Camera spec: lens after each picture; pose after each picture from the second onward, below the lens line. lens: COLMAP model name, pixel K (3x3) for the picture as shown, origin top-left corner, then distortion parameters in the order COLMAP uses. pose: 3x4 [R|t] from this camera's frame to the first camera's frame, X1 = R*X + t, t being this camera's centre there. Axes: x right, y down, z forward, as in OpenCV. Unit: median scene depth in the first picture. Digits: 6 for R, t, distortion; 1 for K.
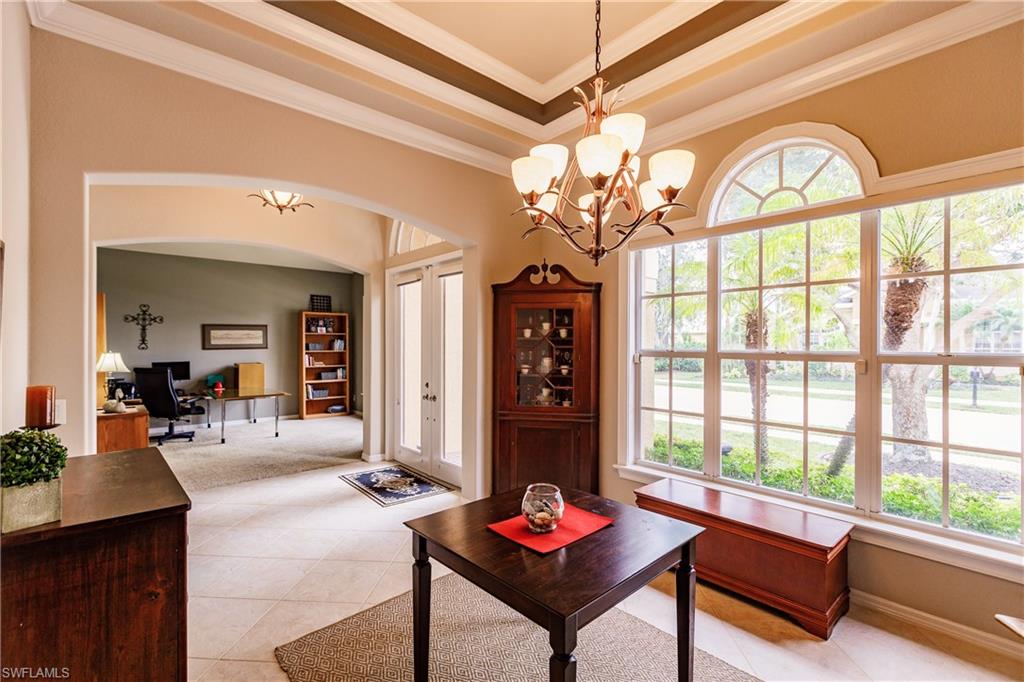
lens RADIAL K [[449.5, 0, 512.0], [0, 449.5, 341.0], [0, 0, 1]] dist [-0.001338, -0.000141]
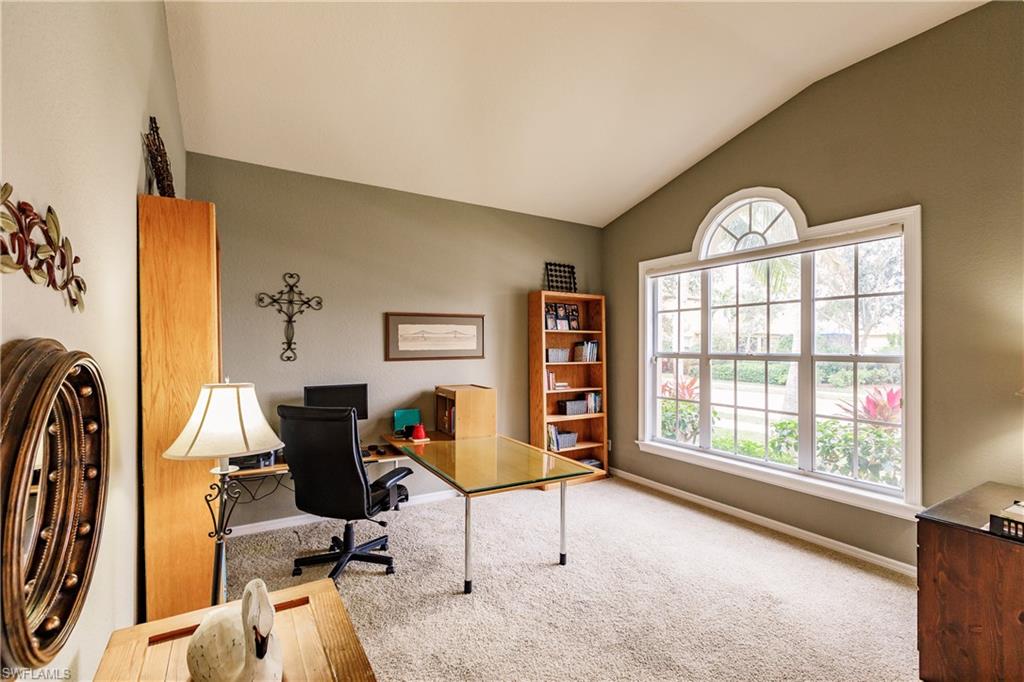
lens RADIAL K [[457.7, 0, 512.0], [0, 457.7, 341.0], [0, 0, 1]] dist [0.001472, -0.000070]
pose [[0.981942, 0.001804, -0.189174, -0.467268], [-0.003080, 0.999974, -0.006451, -0.000892], [0.189158, 0.006917, 0.981922, 0.529016]]
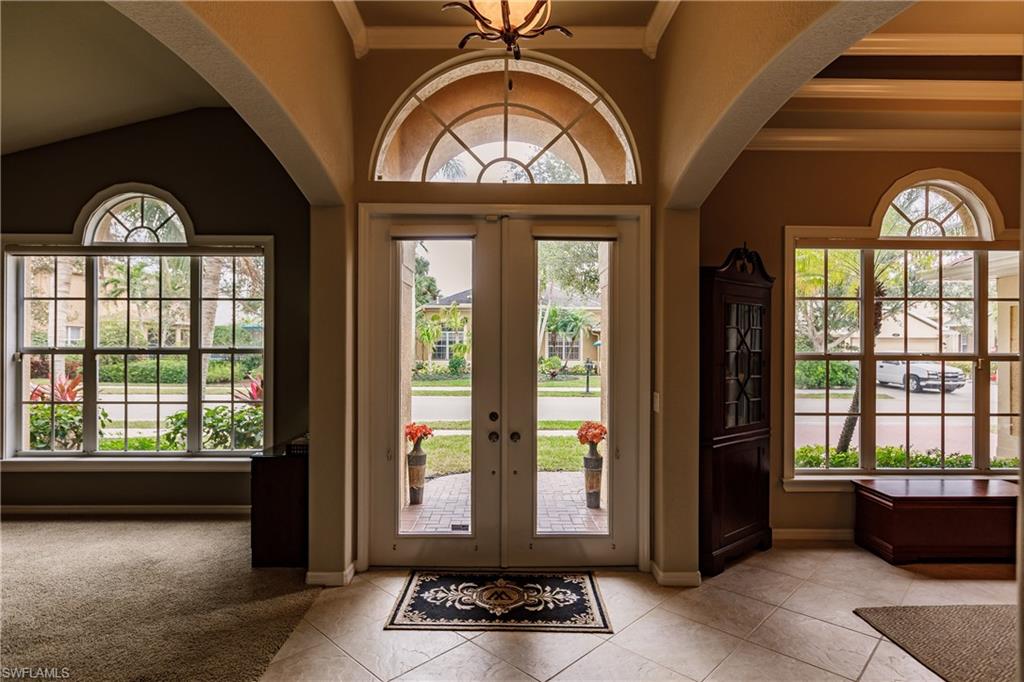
lens RADIAL K [[544.3, 0, 512.0], [0, 544.3, 341.0], [0, 0, 1]] dist [-0.003646, -0.001510]
pose [[0.658224, 0.001581, 0.752820, -0.489858], [-0.006145, 0.999976, 0.003272, -0.003235], [-0.752797, -0.006780, 0.658218, 0.350591]]
